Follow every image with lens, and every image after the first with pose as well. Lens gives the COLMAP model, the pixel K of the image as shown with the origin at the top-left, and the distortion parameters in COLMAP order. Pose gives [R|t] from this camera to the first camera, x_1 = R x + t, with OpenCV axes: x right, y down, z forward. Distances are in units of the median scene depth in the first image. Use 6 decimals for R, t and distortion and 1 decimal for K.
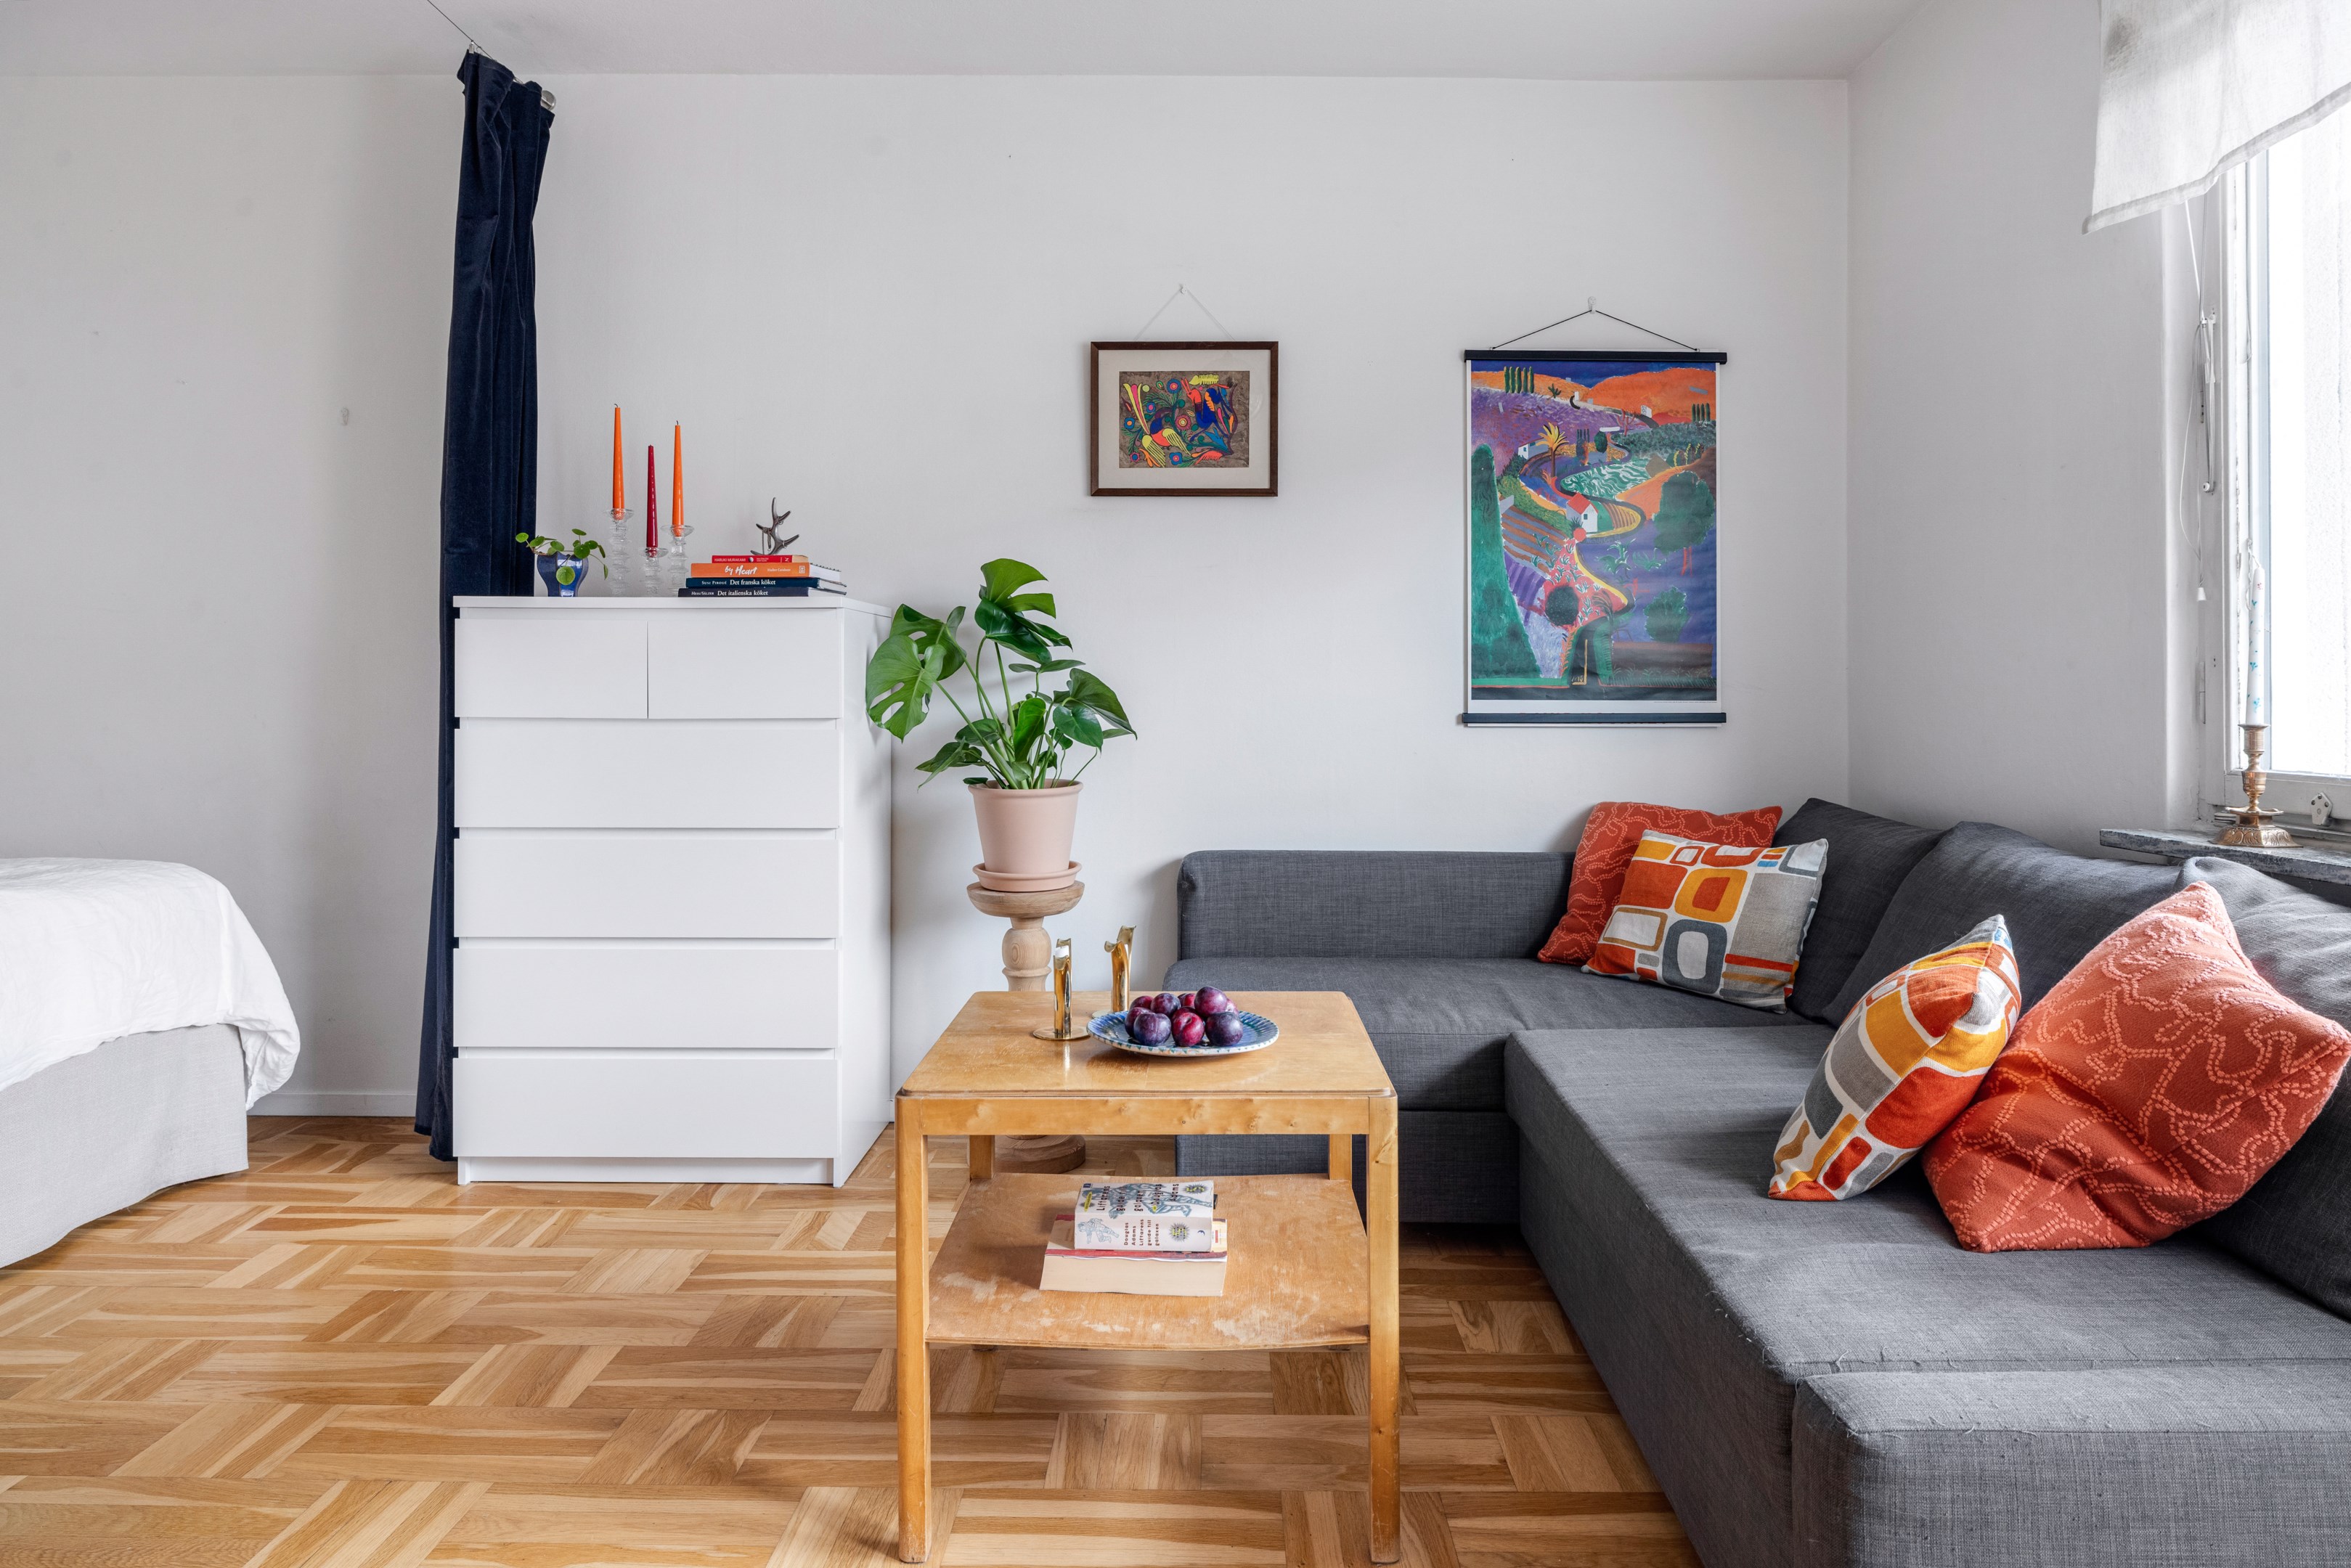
lens RADIAL K [[1451.8, 0, 1209.8], [0, 1451.8, 684.0], [0, 0, 1]] dist [-0.007365, 0.002520]
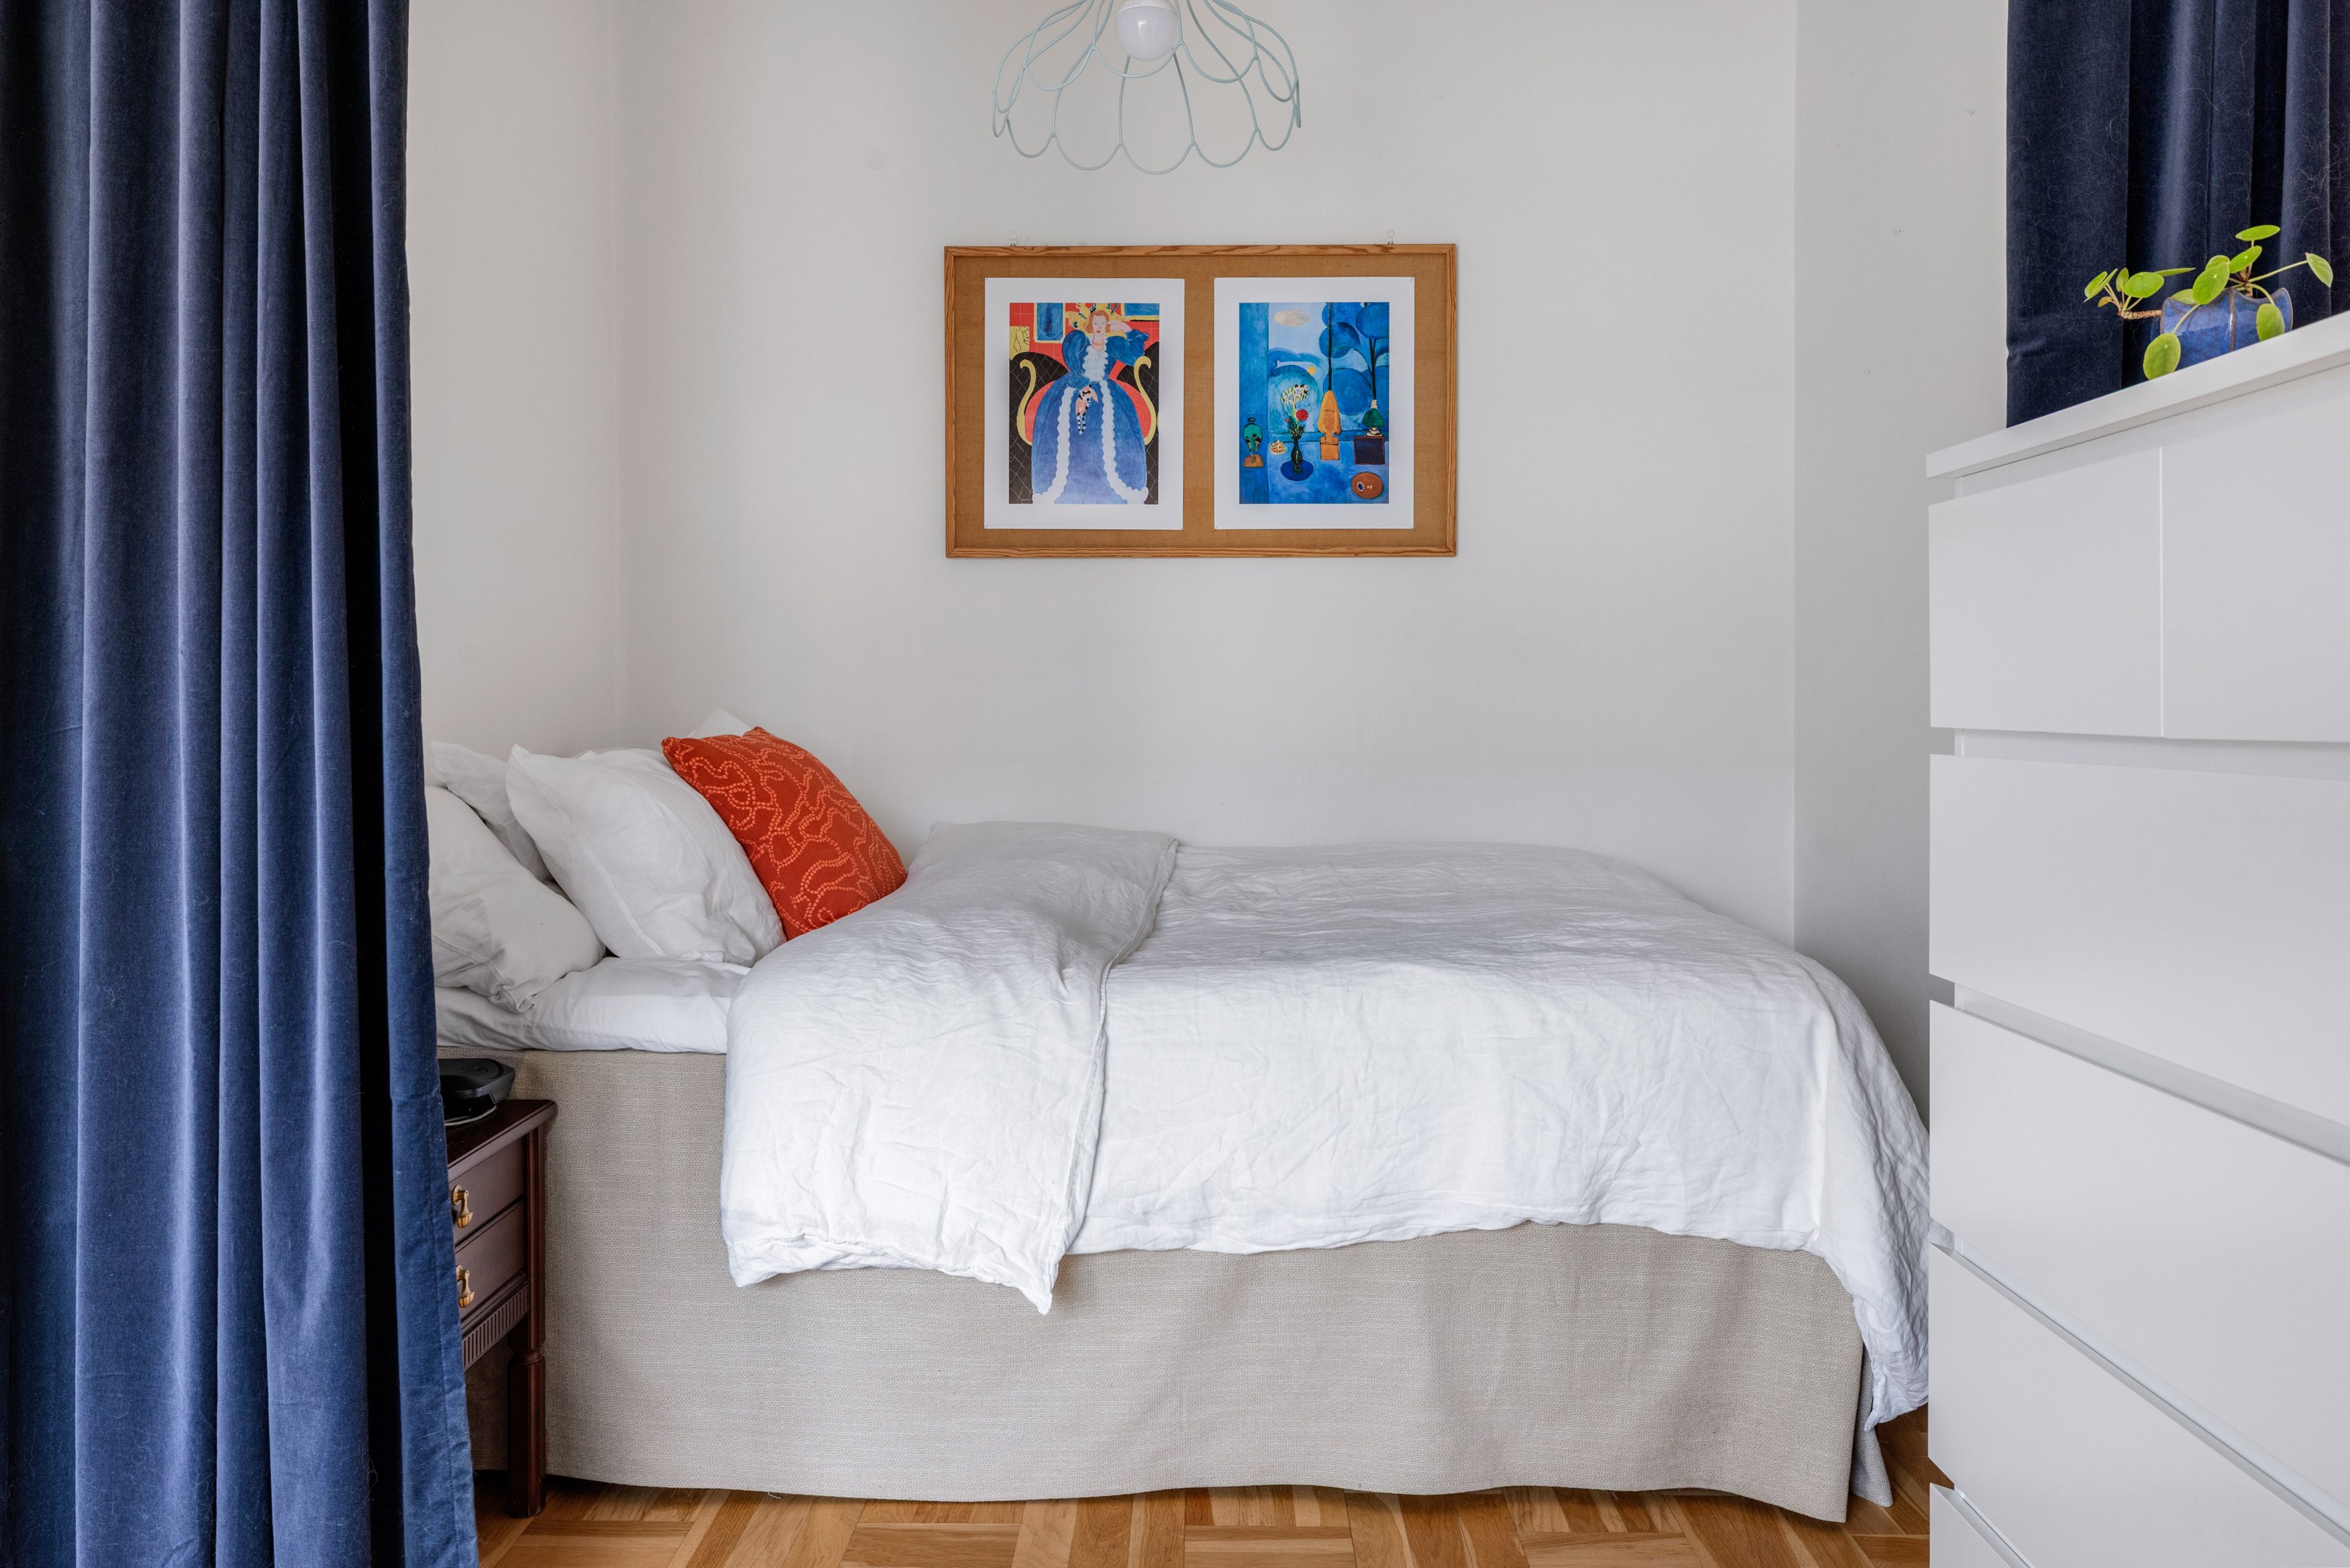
lens RADIAL K [[1823.2, 0, 1172.6], [0, 1823.2, 767.7], [0, 0, 1]] dist [0.001209, -0.003151]
pose [[-0.022957, 0.031676, -0.999235, 0.040464], [0.012312, 0.999431, 0.031400, 0.013990], [0.999661, -0.011582, -0.023334, 0.717354]]
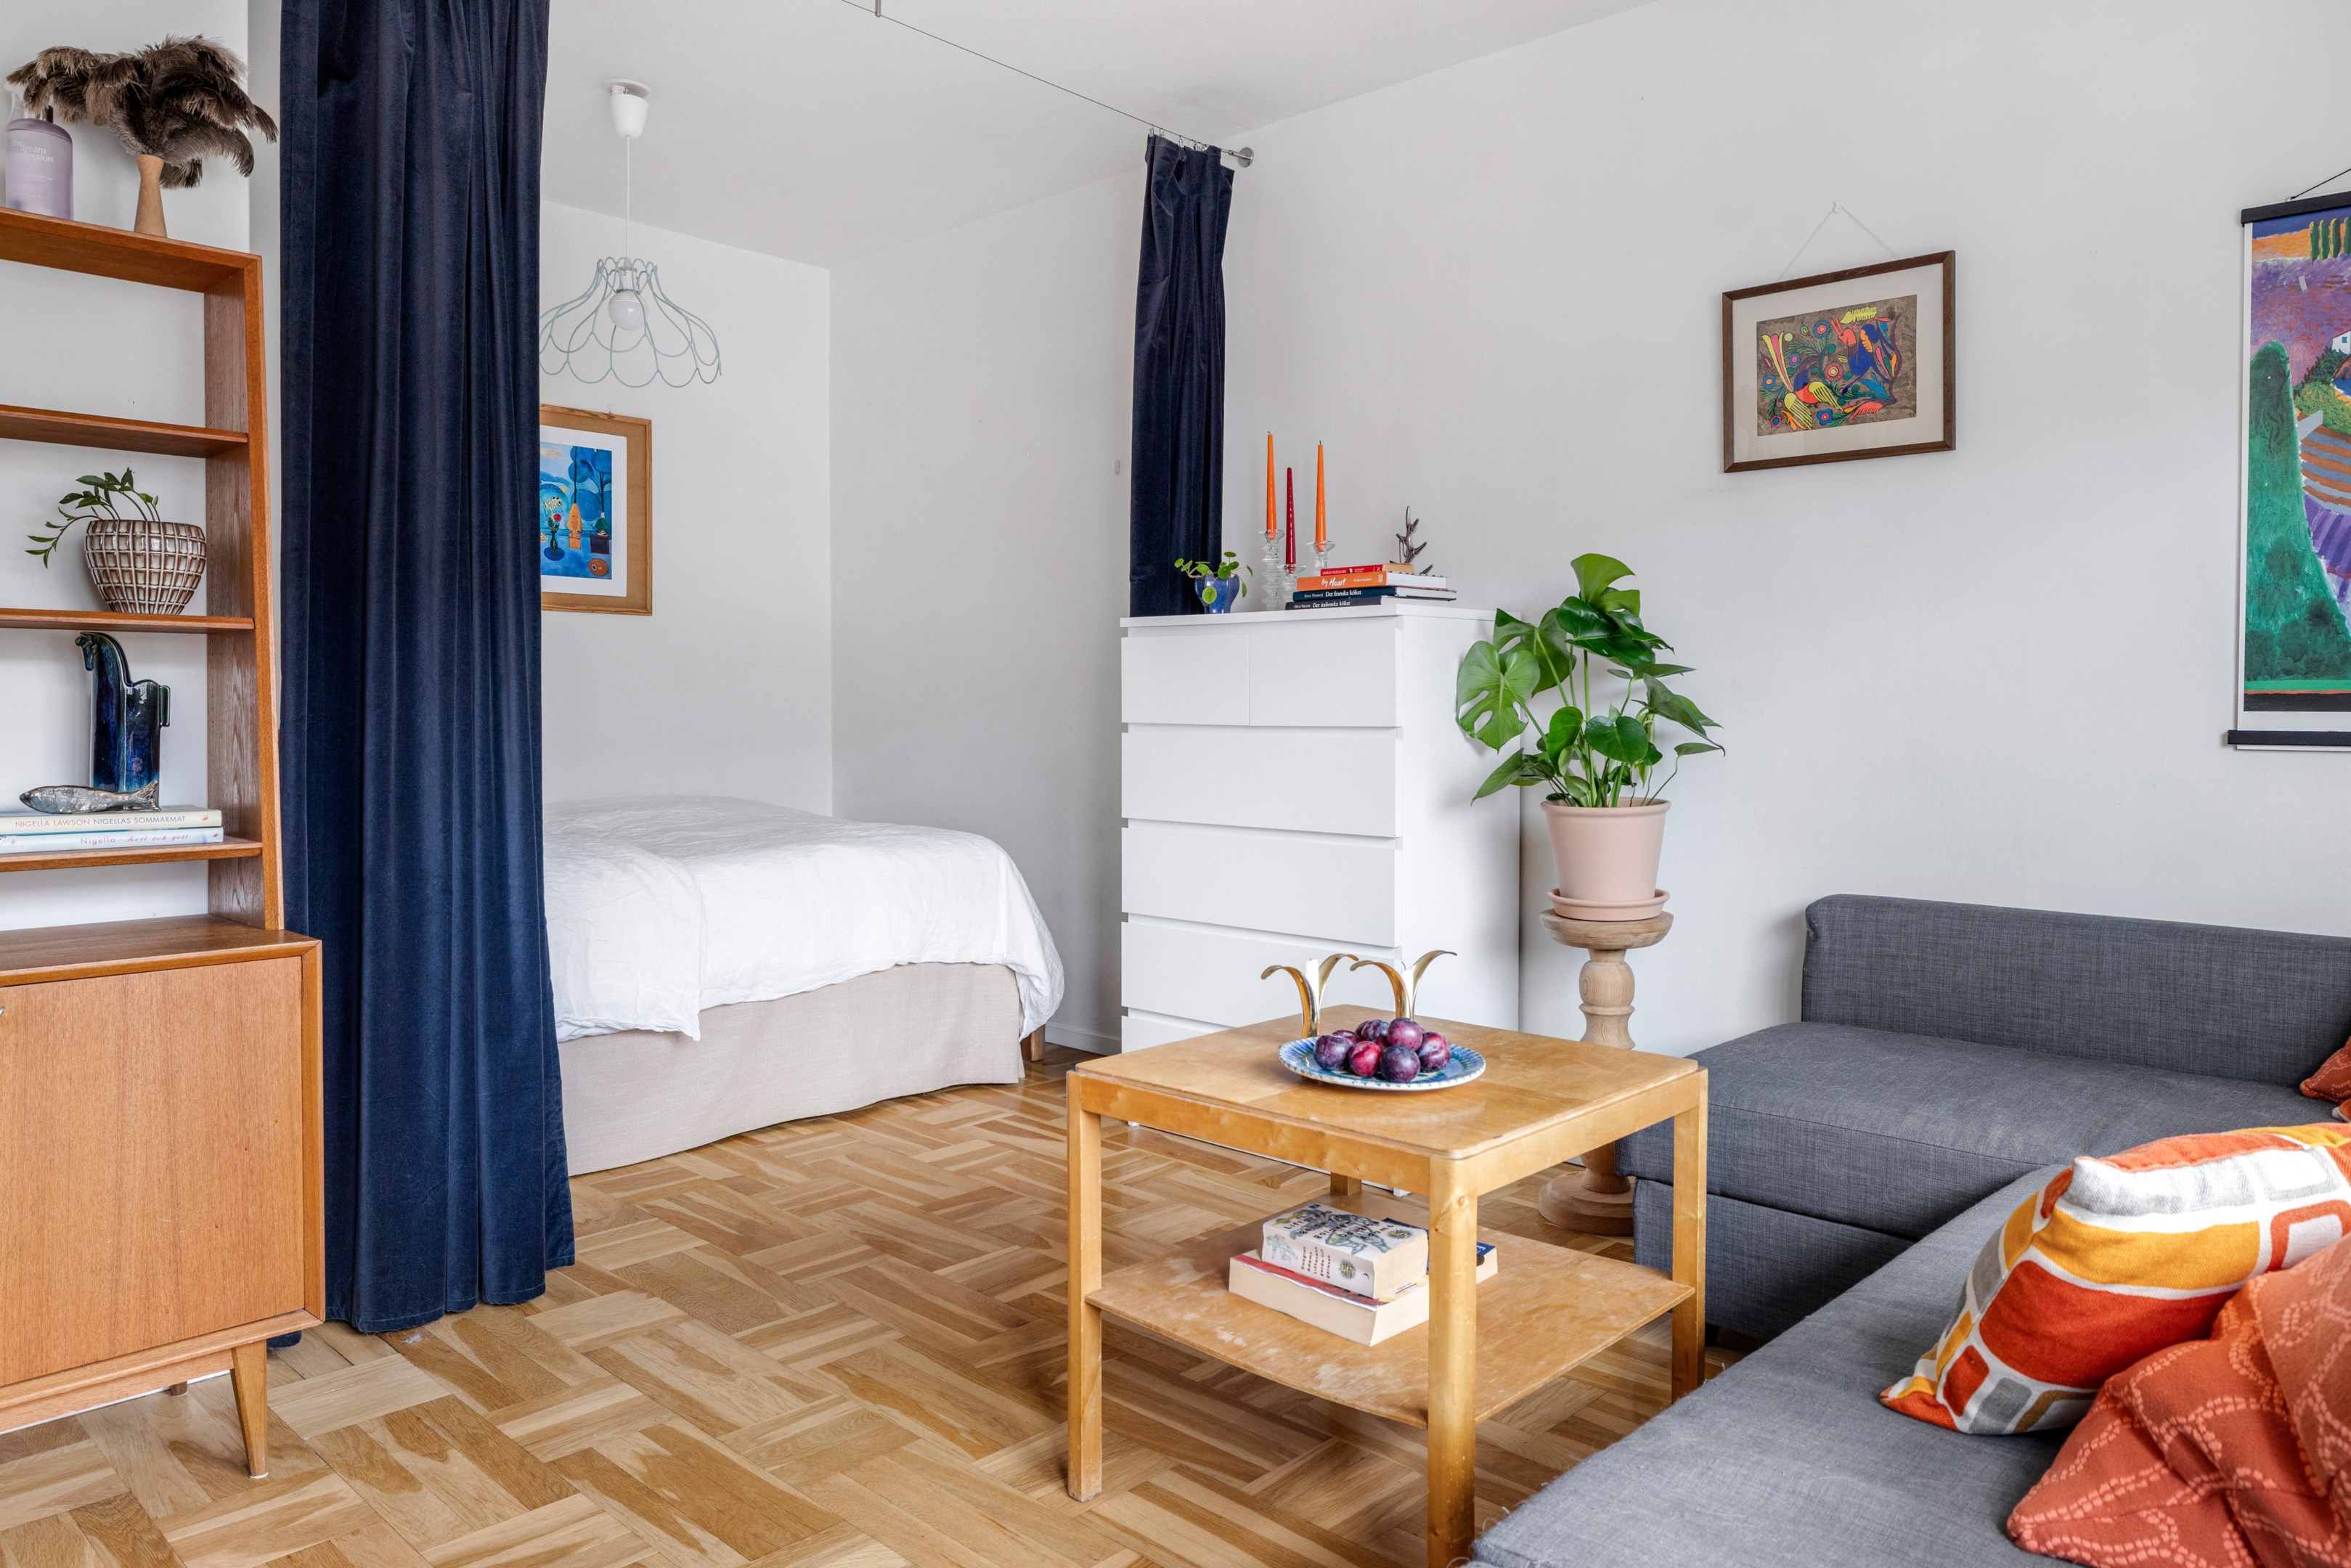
lens RADIAL K [[1574.3, 0, 1212.6], [0, 1574.3, 739.0], [0, 0, 1]] dist [-0.007433, 0.006758]
pose [[0.737908, 0.015939, -0.674713, 0.349500], [0.002146, 0.999661, 0.025963, 0.003487], [0.674898, -0.020607, 0.737623, 0.112353]]
